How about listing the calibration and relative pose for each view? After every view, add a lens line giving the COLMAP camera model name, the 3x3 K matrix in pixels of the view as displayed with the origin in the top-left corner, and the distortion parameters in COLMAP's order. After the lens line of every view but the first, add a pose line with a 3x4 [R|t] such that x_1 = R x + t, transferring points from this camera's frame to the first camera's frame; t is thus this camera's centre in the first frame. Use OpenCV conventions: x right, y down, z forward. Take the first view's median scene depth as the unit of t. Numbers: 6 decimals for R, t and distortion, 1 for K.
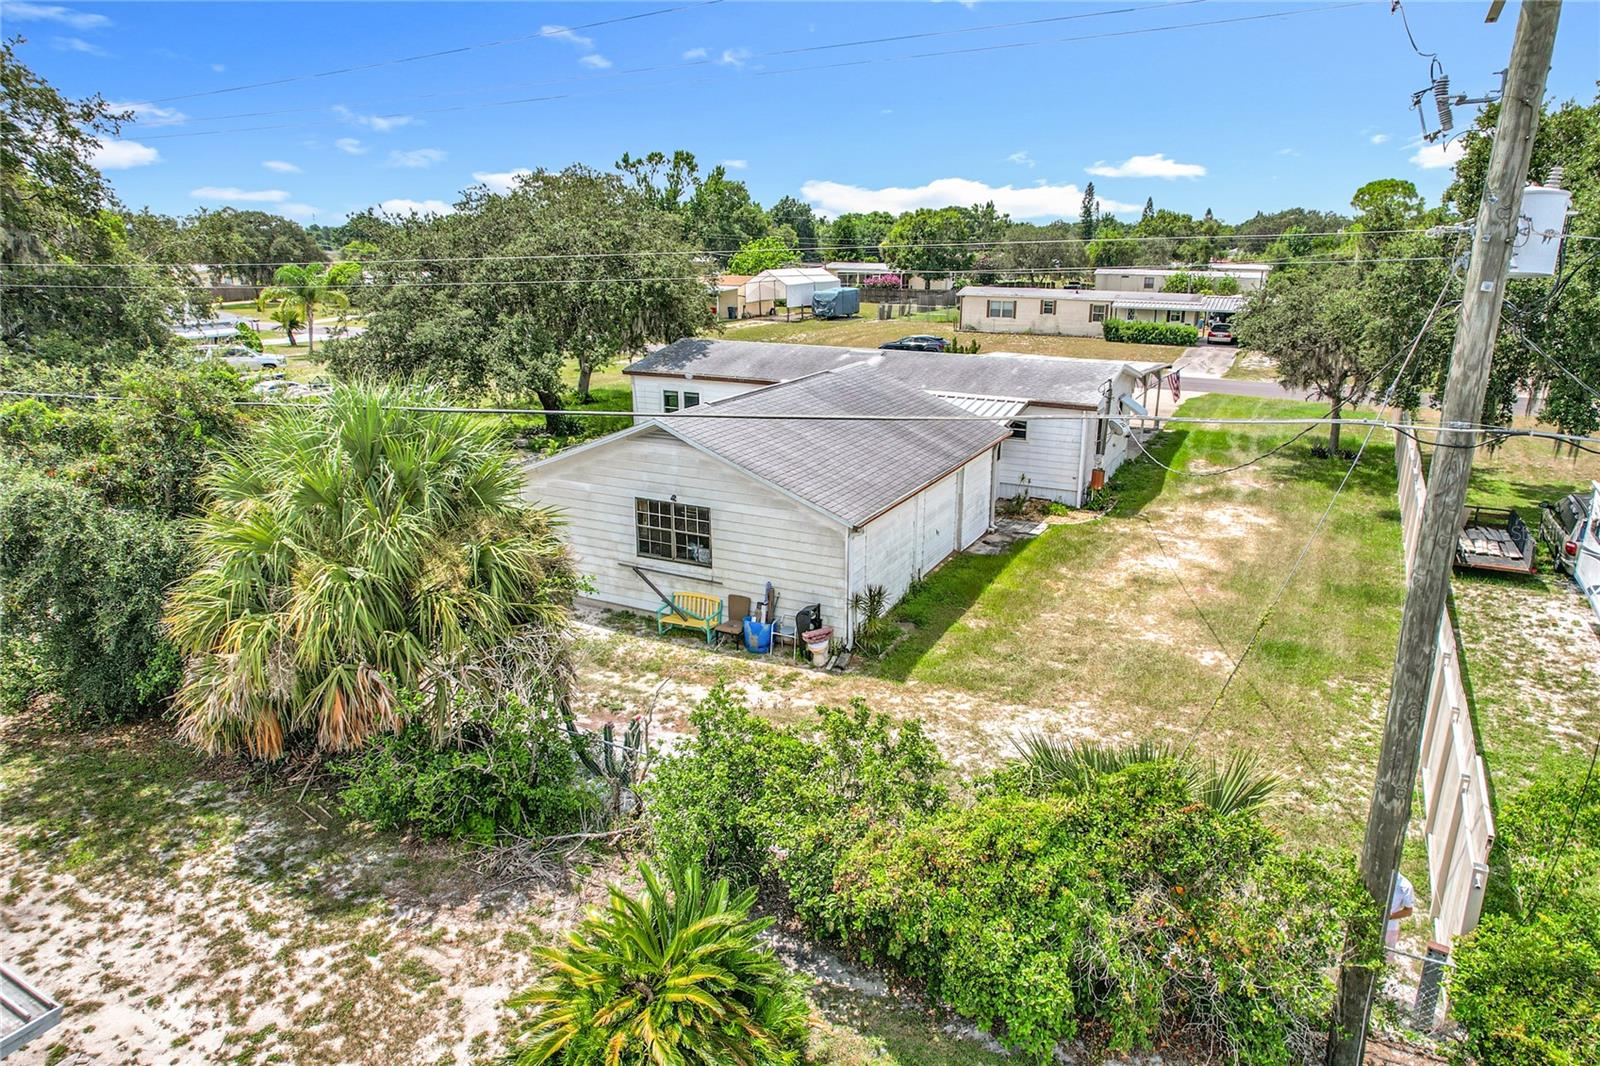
lens RADIAL K [[1019.2, 0, 800.0], [0, 1019.2, 533.0], [0, 0, 1]] dist [-0.048760, 0.004755]
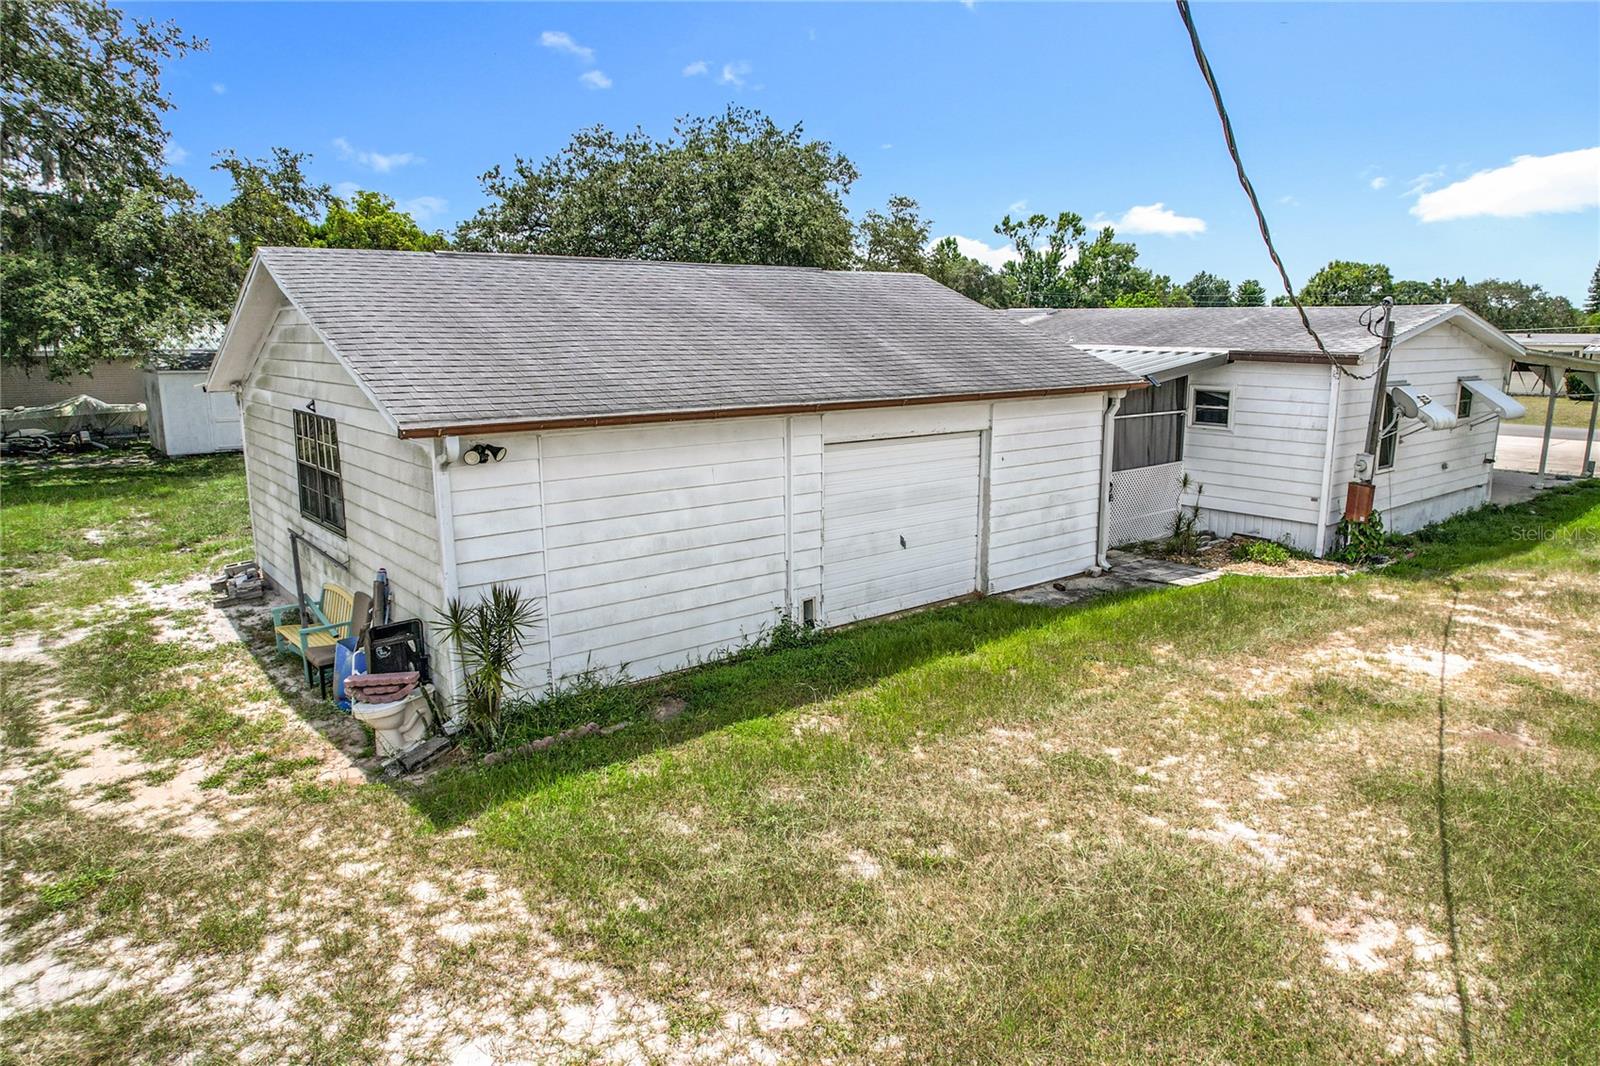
lens RADIAL K [[1019.2, 0, 800.0], [0, 1019.2, 533.0], [0, 0, 1]] dist [-0.048760, 0.004755]
pose [[0.916645, 0.078380, -0.391942, 0.244993], [-0.113682, 0.991211, -0.067652, 0.029595], [0.383194, 0.106569, 0.917499, 0.452249]]
